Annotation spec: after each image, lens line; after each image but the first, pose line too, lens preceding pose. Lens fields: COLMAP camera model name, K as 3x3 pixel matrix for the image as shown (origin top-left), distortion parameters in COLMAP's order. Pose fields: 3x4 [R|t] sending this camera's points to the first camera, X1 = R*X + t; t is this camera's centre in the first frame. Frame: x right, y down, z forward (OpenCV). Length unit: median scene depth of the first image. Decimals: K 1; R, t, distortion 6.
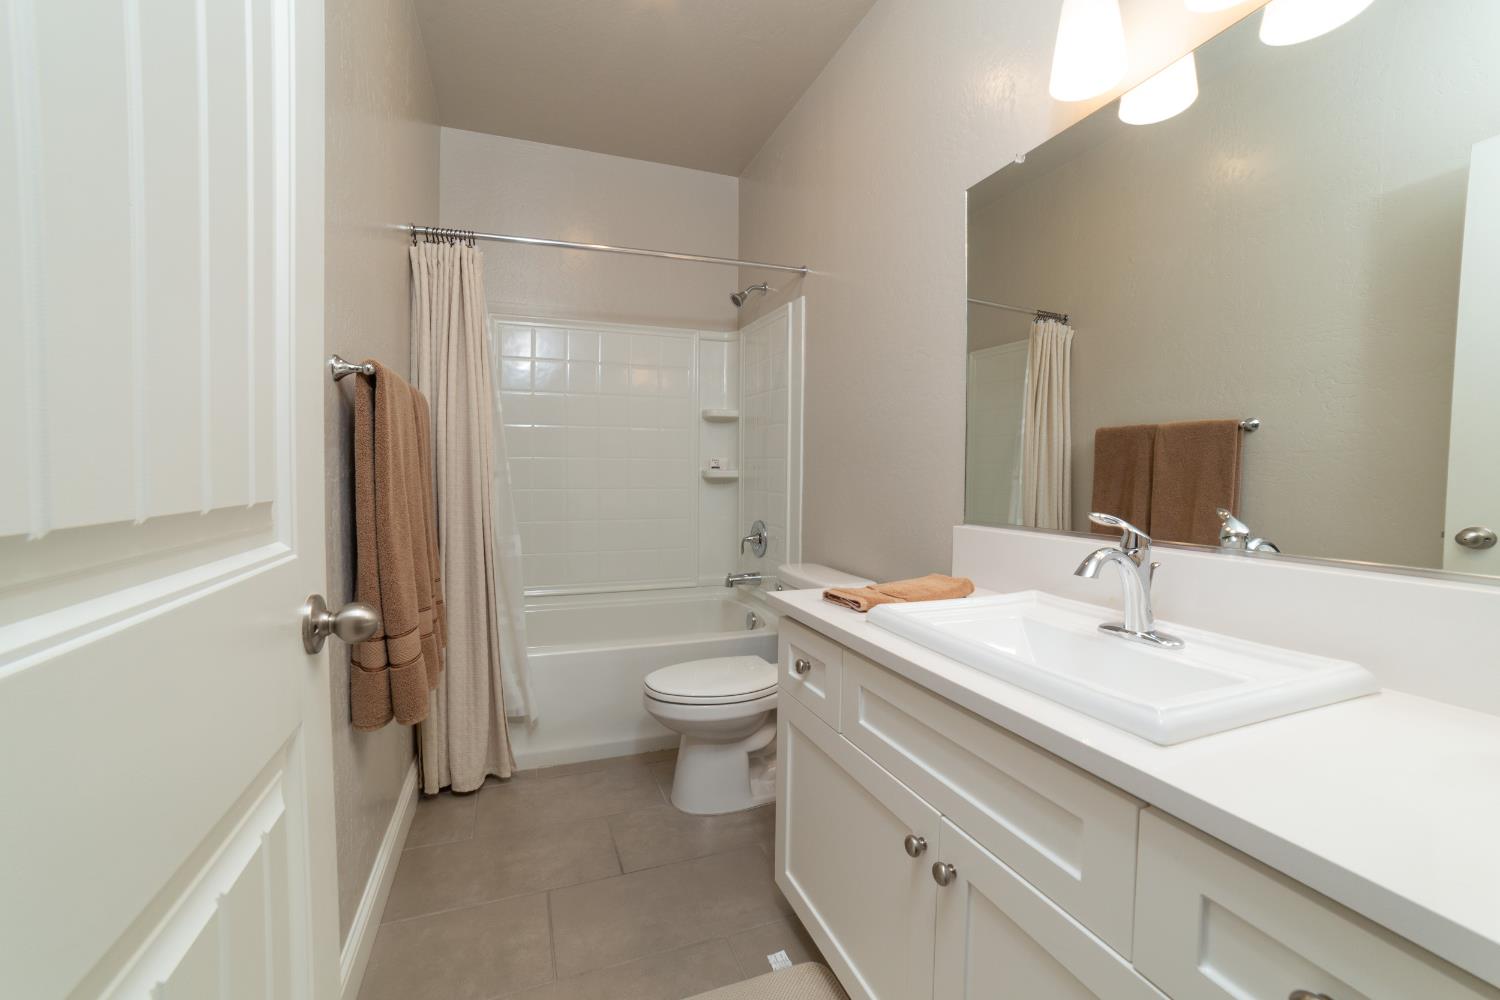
lens RADIAL K [[610.9, 0, 758.5], [0, 610.9, 503.1], [0, 0, 1]] dist [-0.089673, 0.034962]
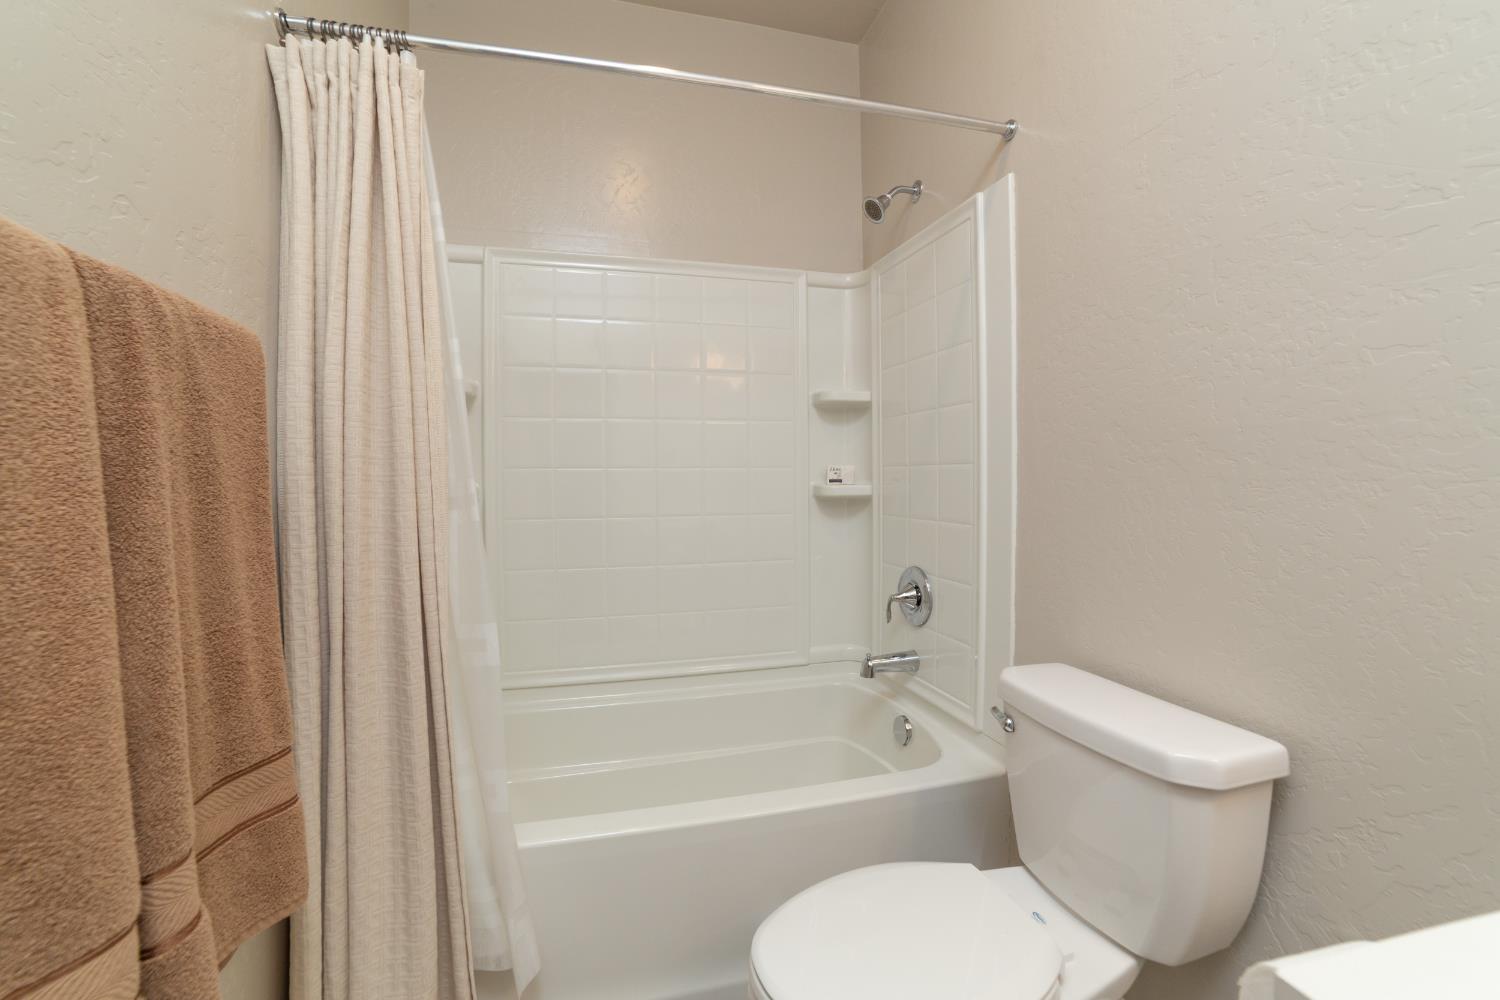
lens RADIAL K [[610.9, 0, 758.5], [0, 610.9, 503.1], [0, 0, 1]] dist [-0.089673, 0.034962]
pose [[0.994473, -0.011483, -0.104367, -0.093117], [0.009635, 0.999788, -0.018191, -0.026332], [0.104554, 0.017085, 0.994372, 0.389660]]
